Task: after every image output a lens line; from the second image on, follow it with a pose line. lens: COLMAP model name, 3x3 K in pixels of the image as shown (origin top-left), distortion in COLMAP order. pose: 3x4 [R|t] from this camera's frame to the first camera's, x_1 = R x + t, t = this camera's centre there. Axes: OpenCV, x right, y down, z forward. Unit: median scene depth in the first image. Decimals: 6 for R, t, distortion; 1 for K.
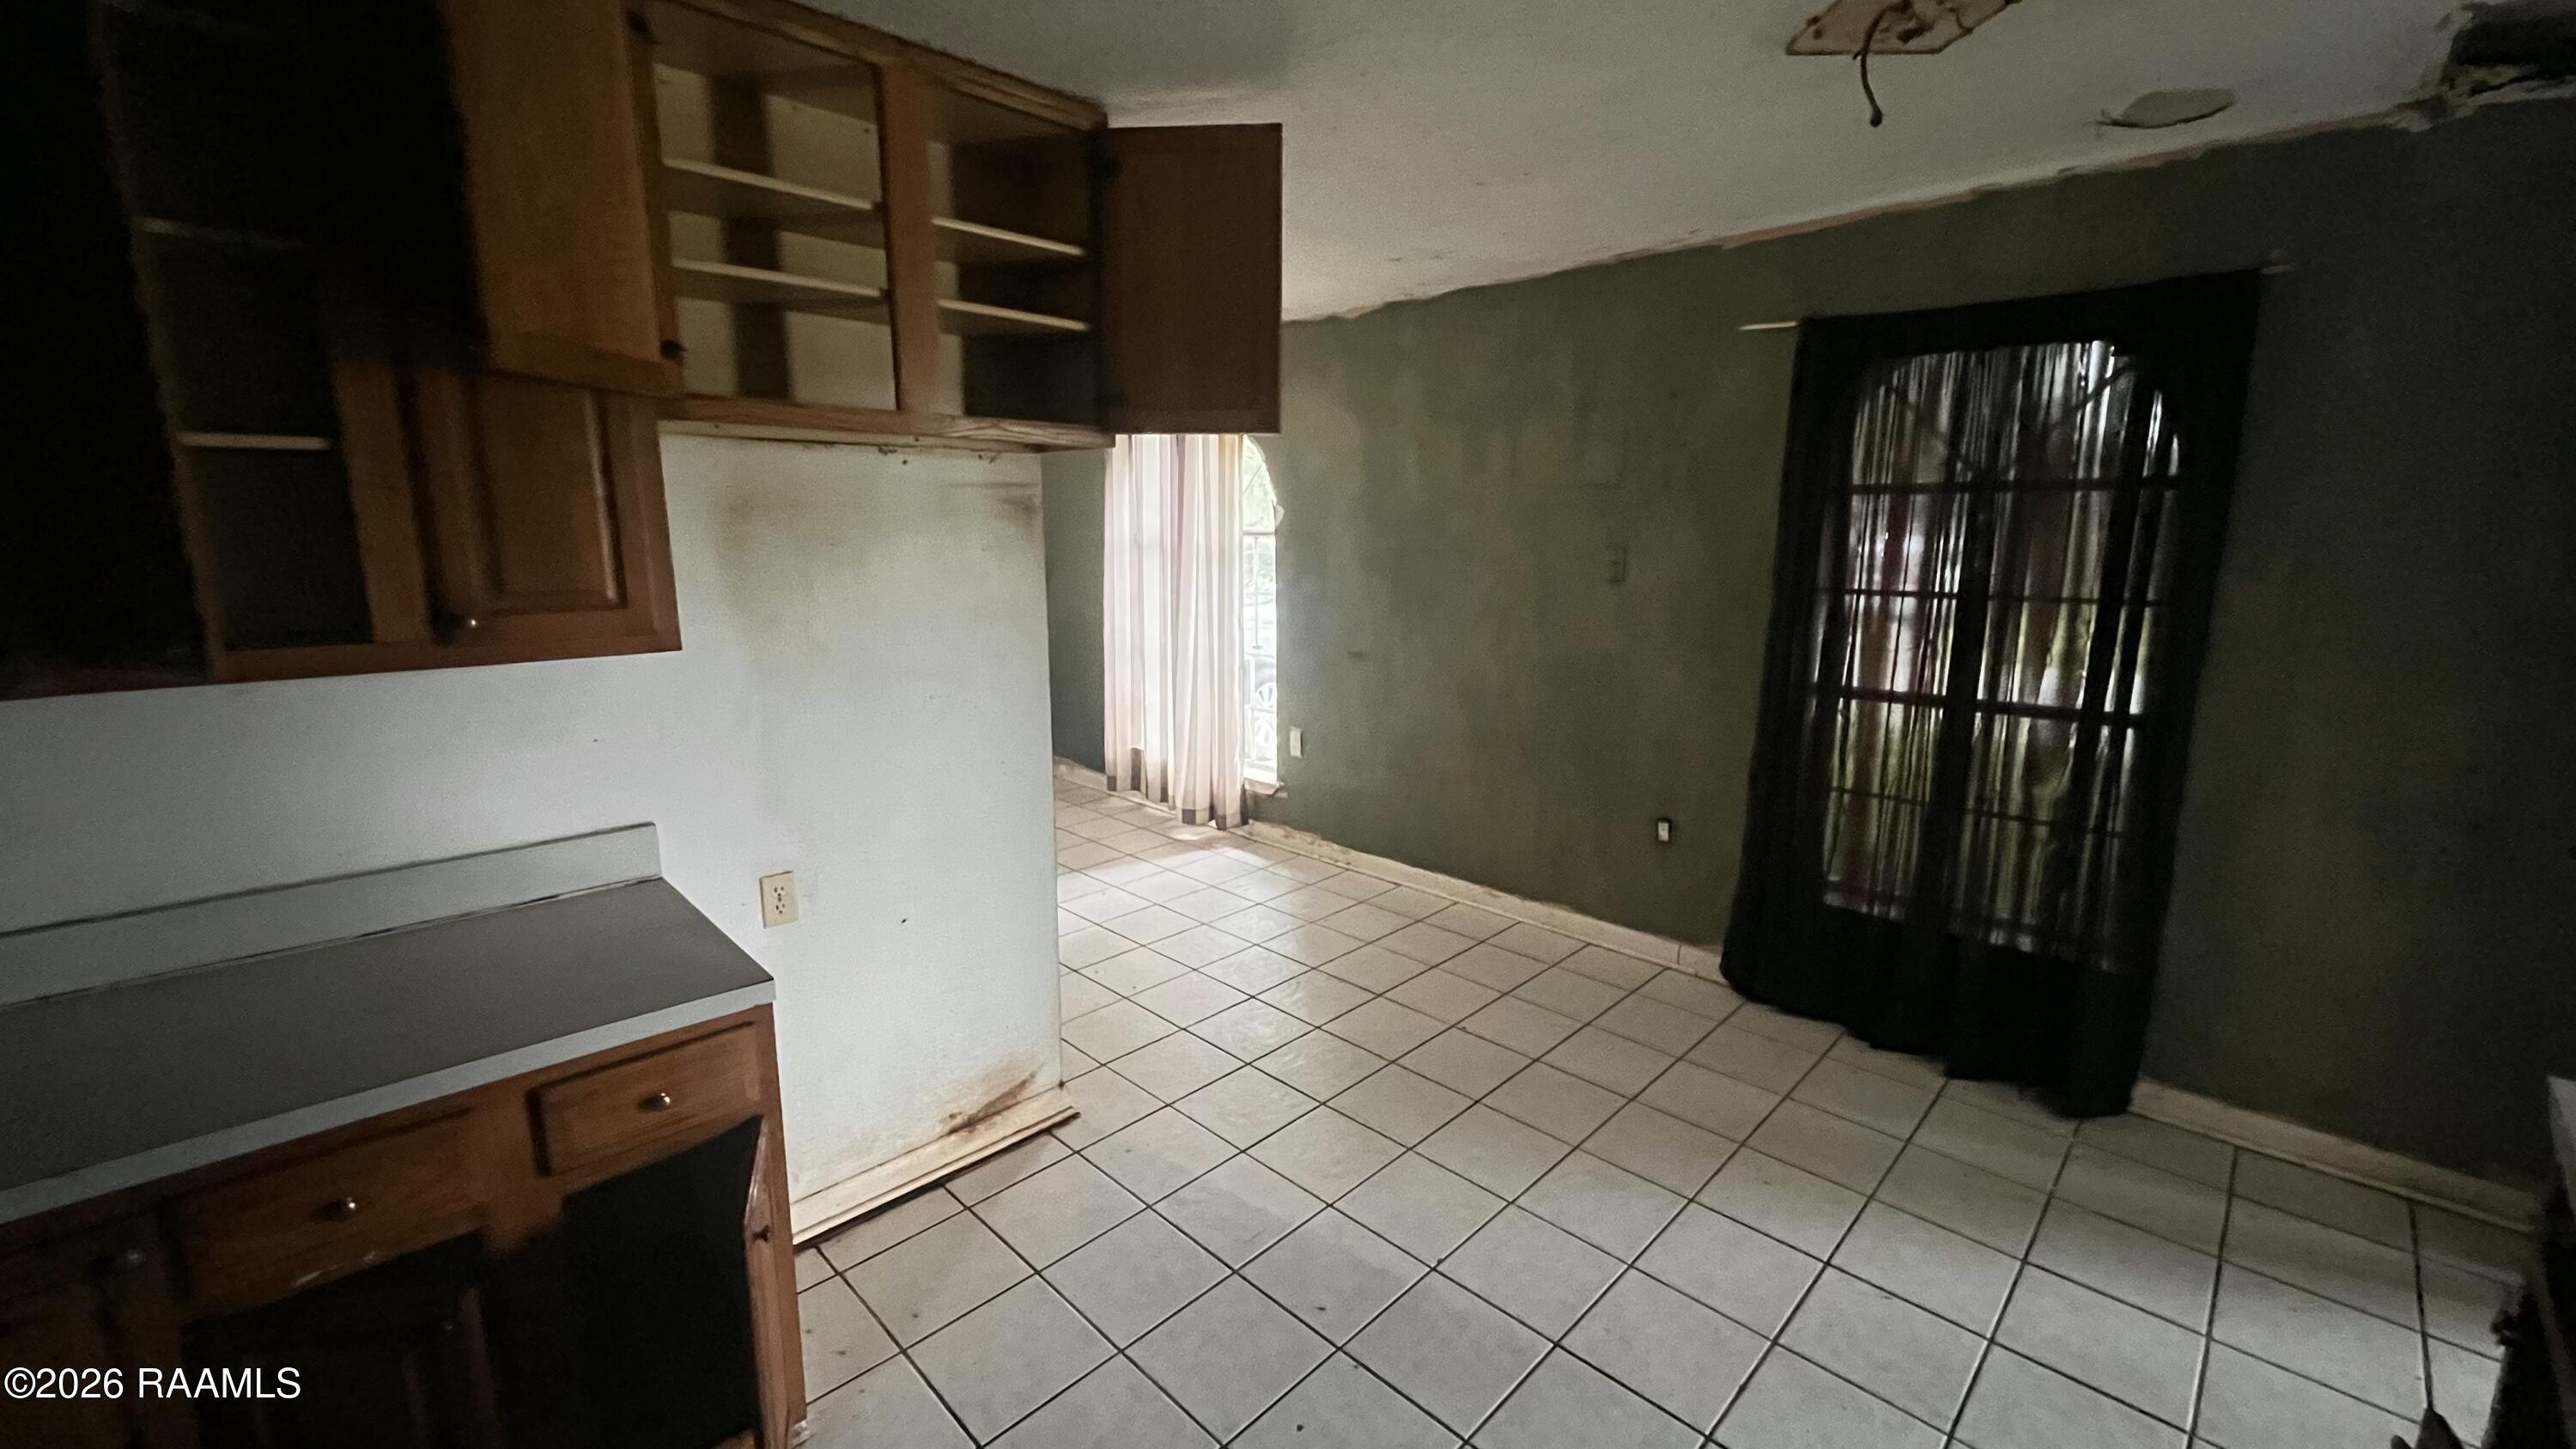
lens RADIAL K [[1034.6, 0, 1281.8], [0, 1034.6, 727.0], [0, 0, 1]] dist [-0.002395, -0.000251]
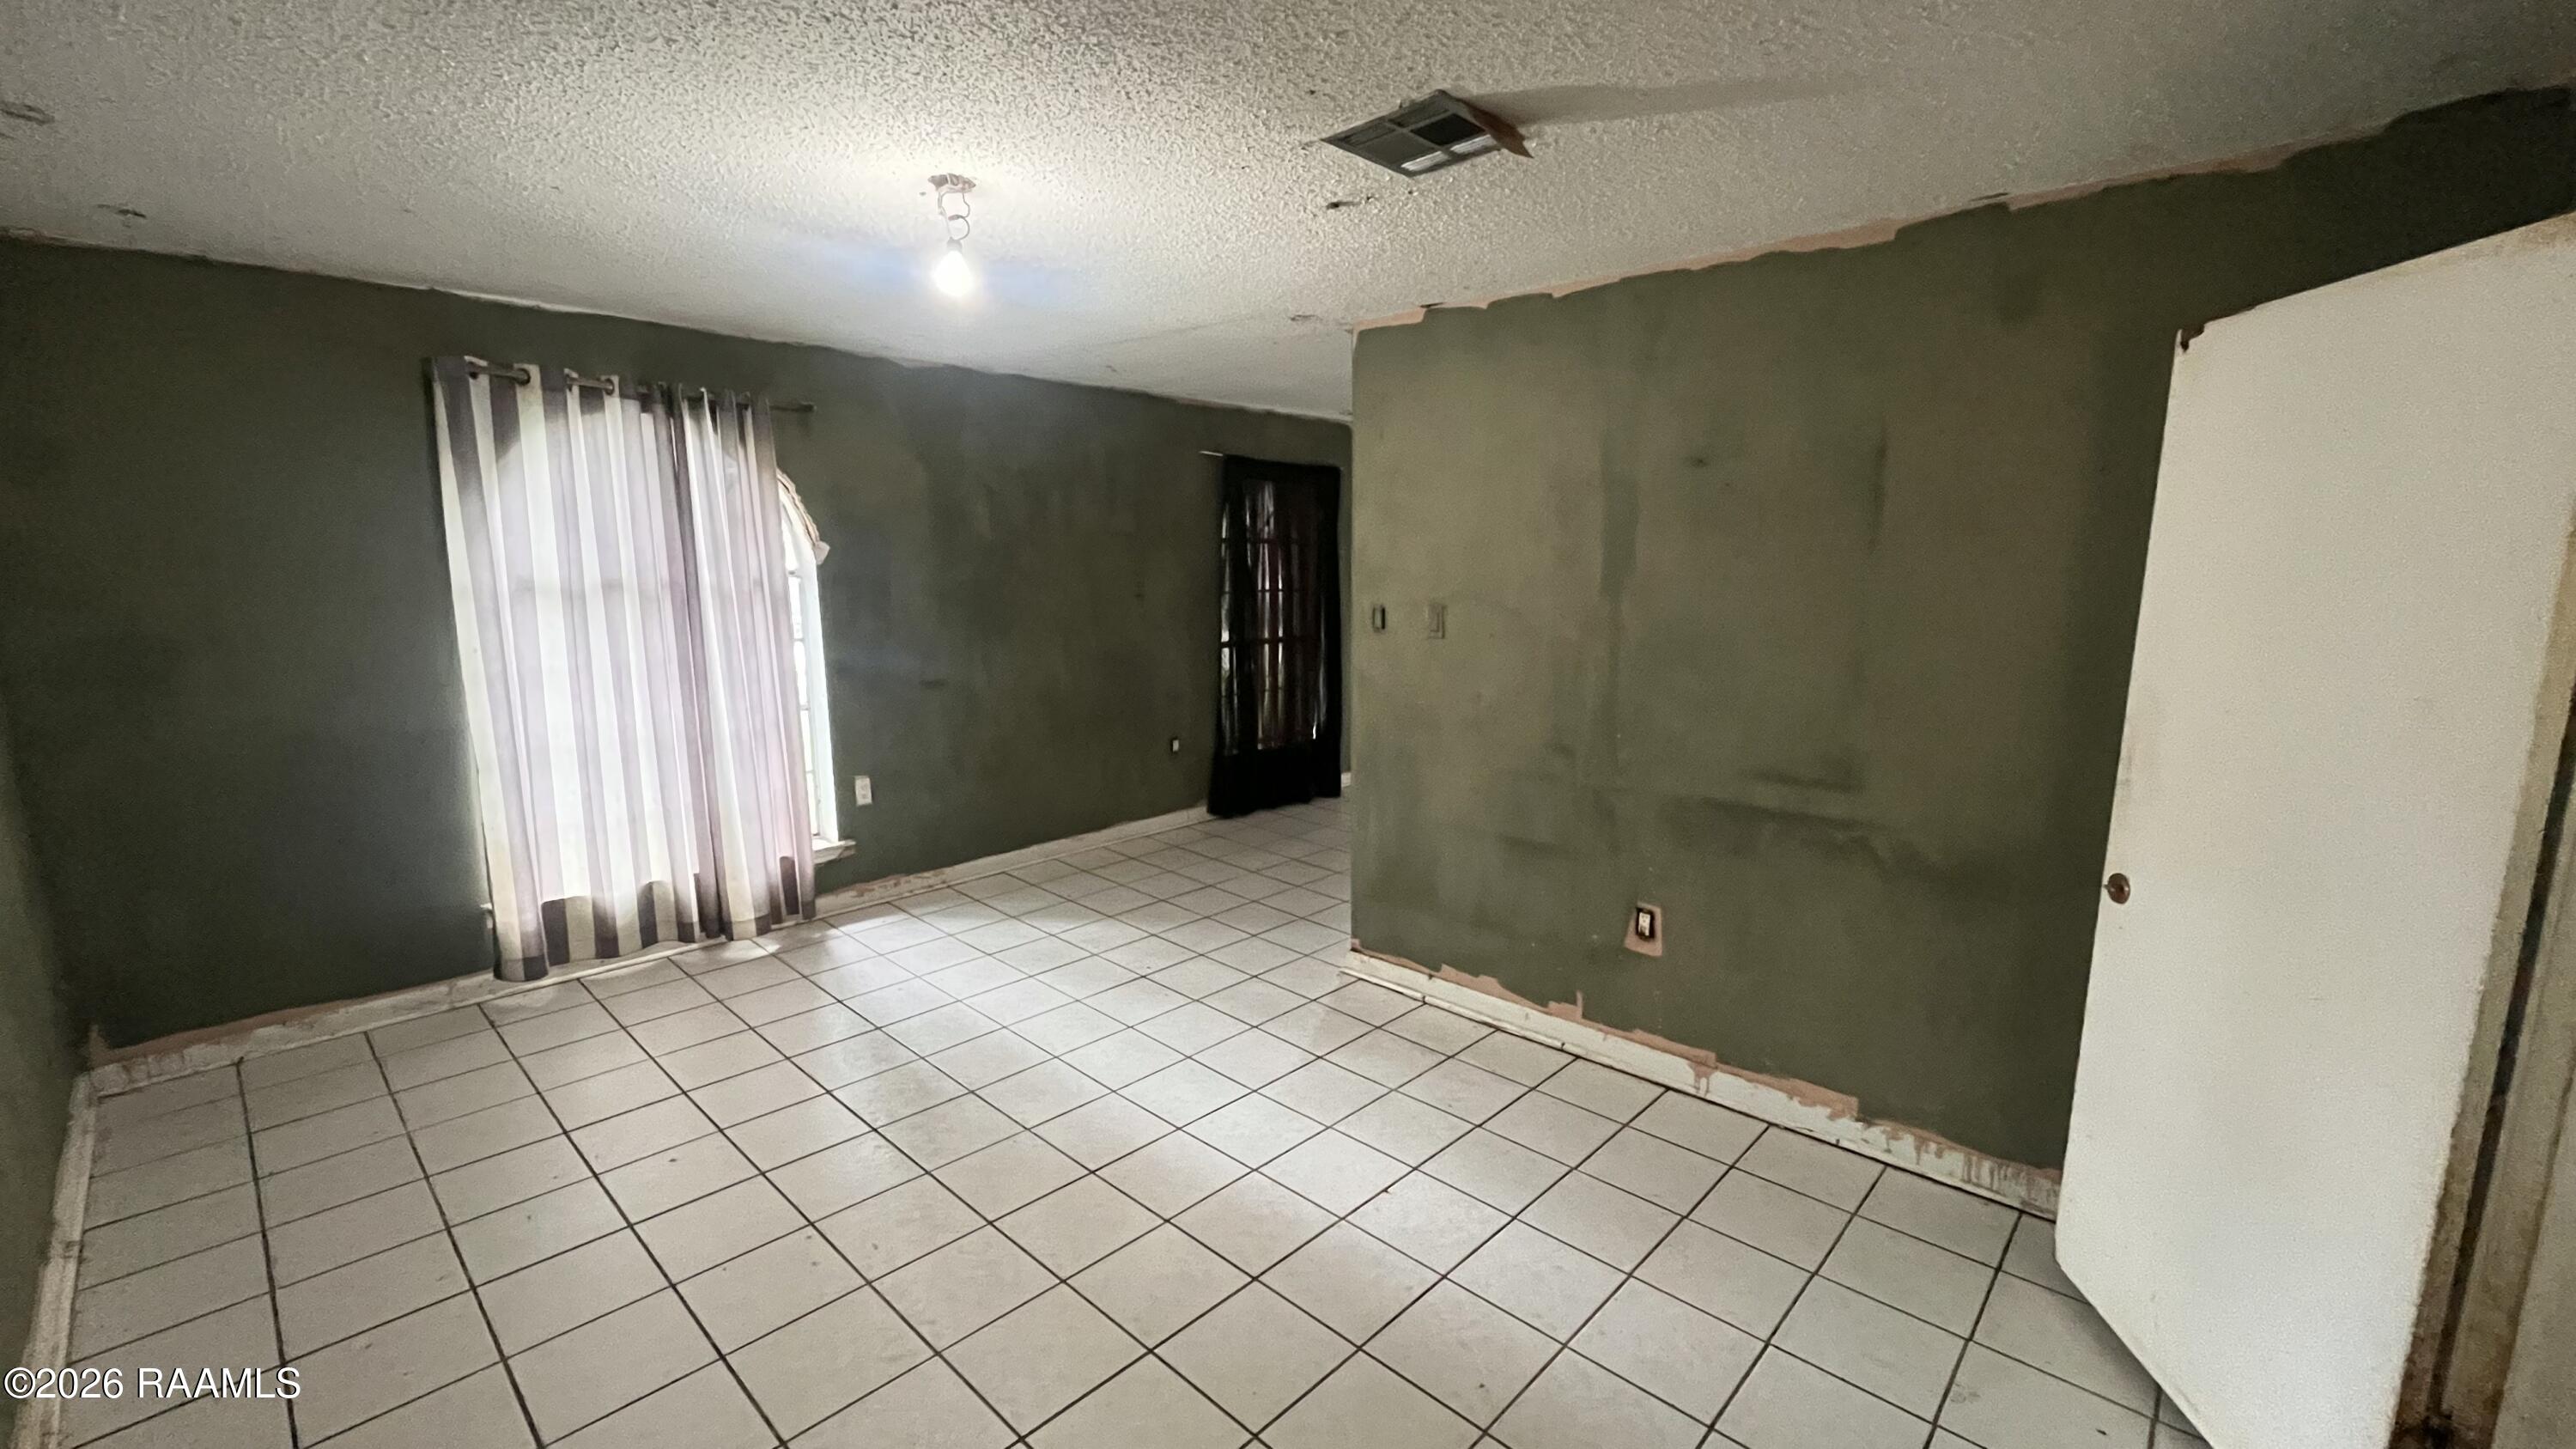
lens RADIAL K [[1034.6, 0, 1289.1], [0, 1034.6, 727.2], [0, 0, 1]] dist [-0.002395, -0.000251]
pose [[-0.032204, -0.178511, 0.983411, -0.918928], [0.177217, 0.967311, 0.181392, -0.143526], [-0.983645, 0.180118, 0.000484, 0.605007]]
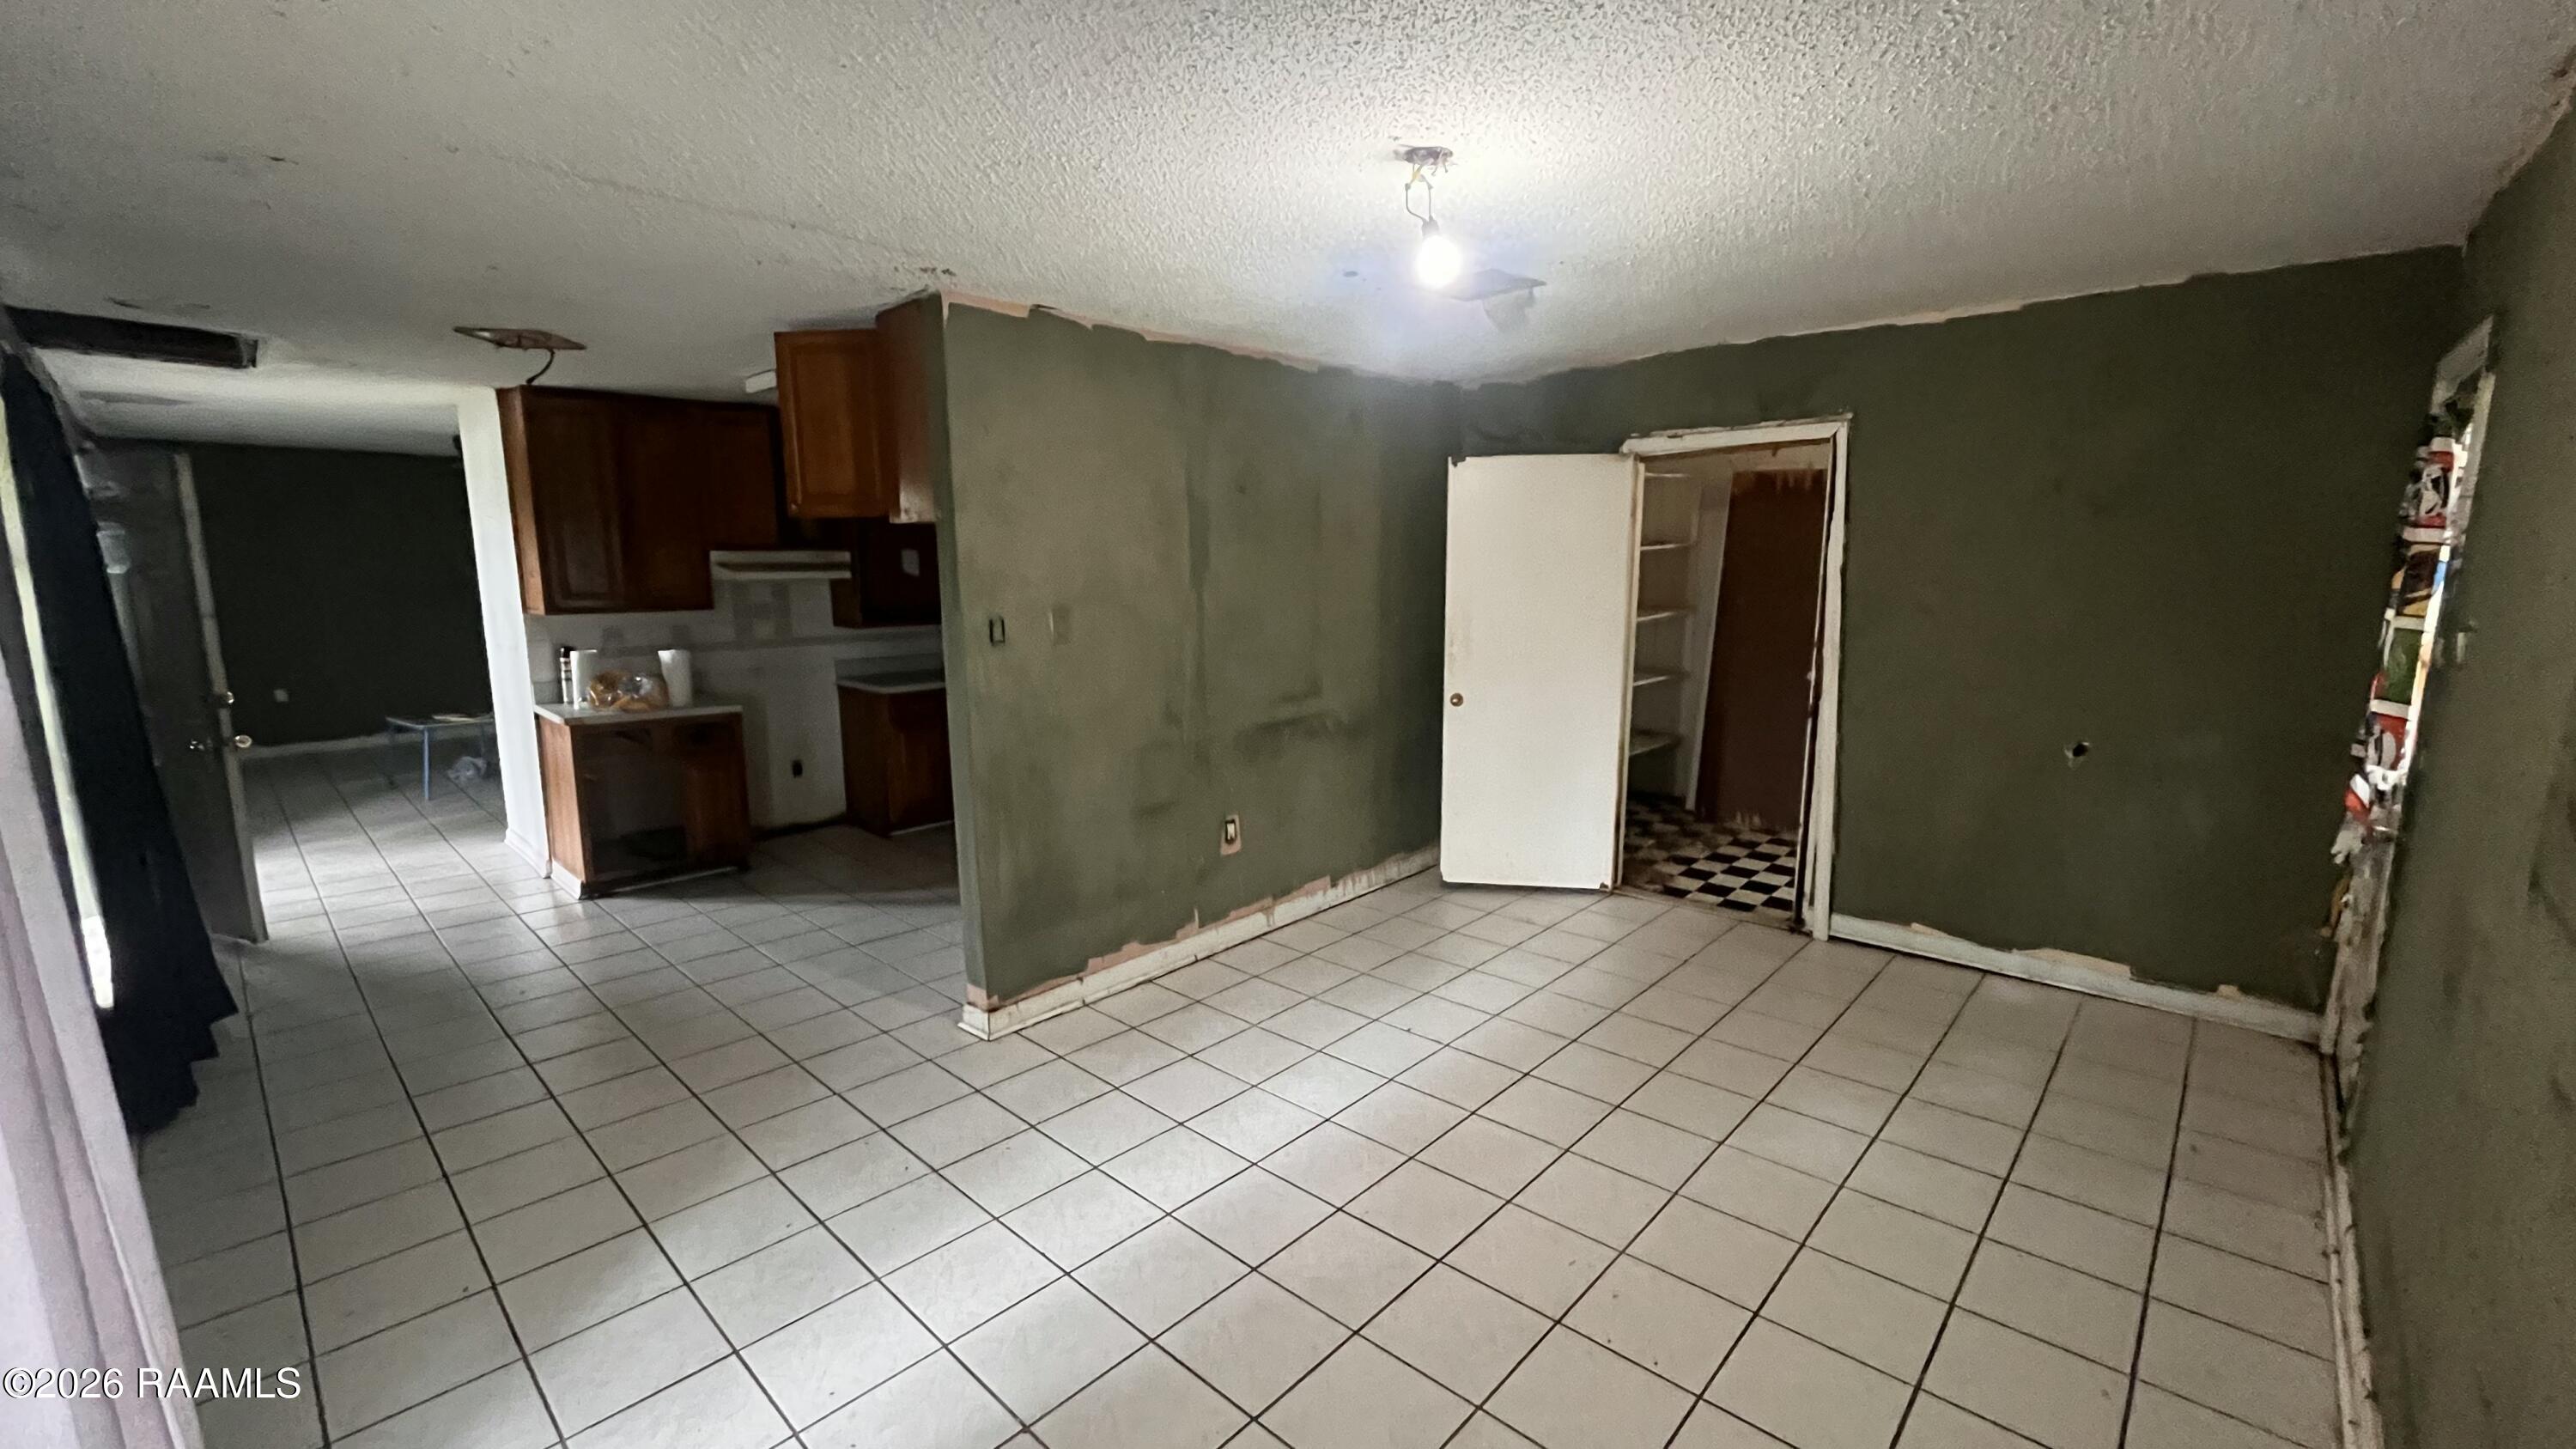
lens RADIAL K [[1034.6, 0, 1298.9], [0, 1034.6, 726.1], [0, 0, 1]] dist [-0.002395, -0.000251]
pose [[-0.999450, 0.004418, -0.032852, -0.330170], [-0.007016, 0.940428, 0.339921, -0.248269], [0.032397, 0.339964, -0.939880, 1.208469]]
